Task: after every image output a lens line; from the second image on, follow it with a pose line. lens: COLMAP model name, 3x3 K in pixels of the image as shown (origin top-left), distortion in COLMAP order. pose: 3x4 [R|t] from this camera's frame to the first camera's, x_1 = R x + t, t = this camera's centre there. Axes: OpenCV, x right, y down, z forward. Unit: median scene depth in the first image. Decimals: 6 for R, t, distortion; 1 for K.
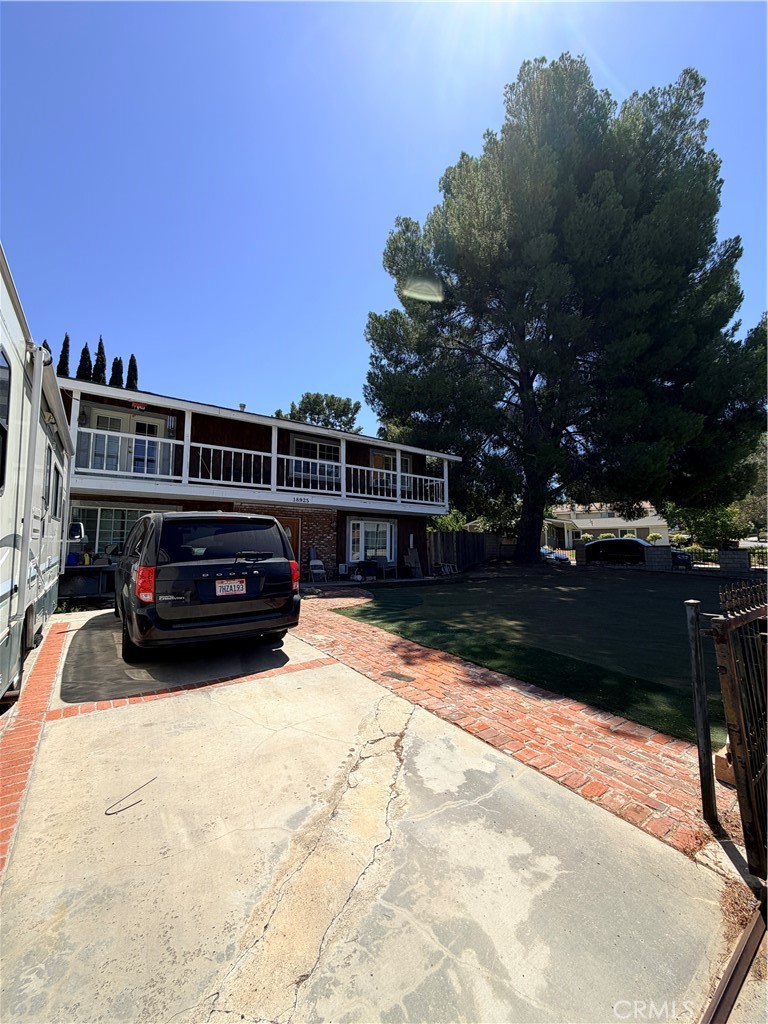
lens RADIAL K [[408.5, 0, 385.7], [0, 408.5, 511.7], [0, 0, 1]] dist [-0.000599, 0.000056]
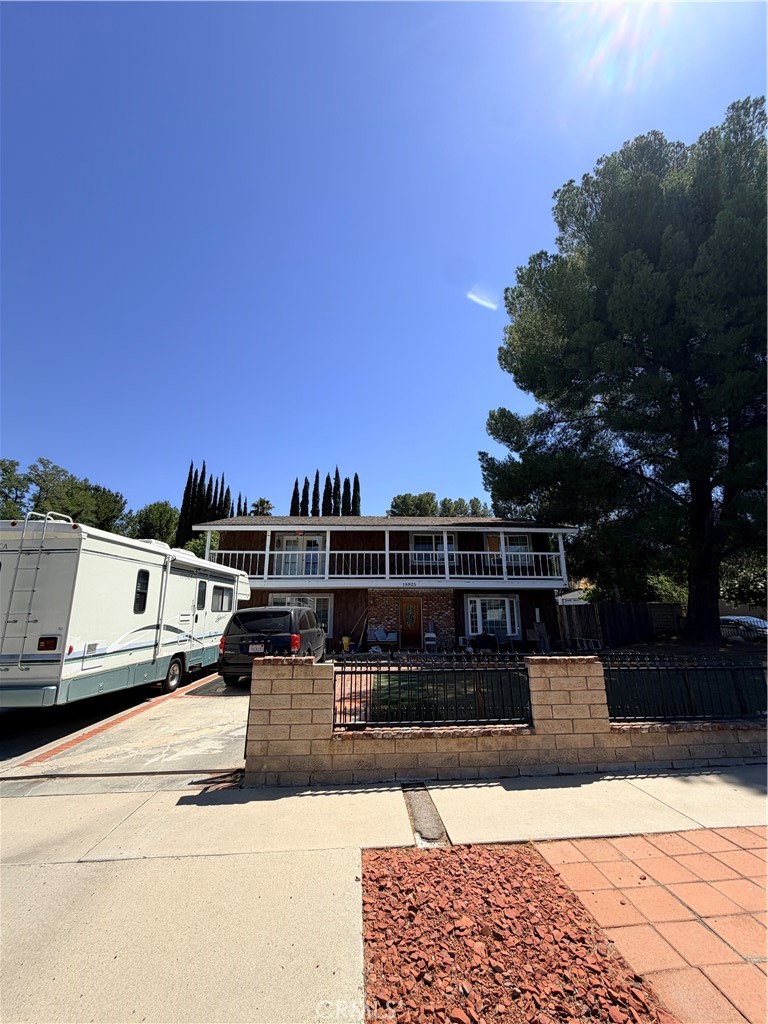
lens RADIAL K [[408.5, 0, 383.5], [0, 408.5, 514.7], [0, 0, 1]] dist [-0.000599, 0.000056]
pose [[0.830071, -0.142323, -0.539191, 0.401811], [0.055144, 0.983094, -0.174602, -0.022046], [0.554925, 0.115199, 0.823886, -0.110167]]
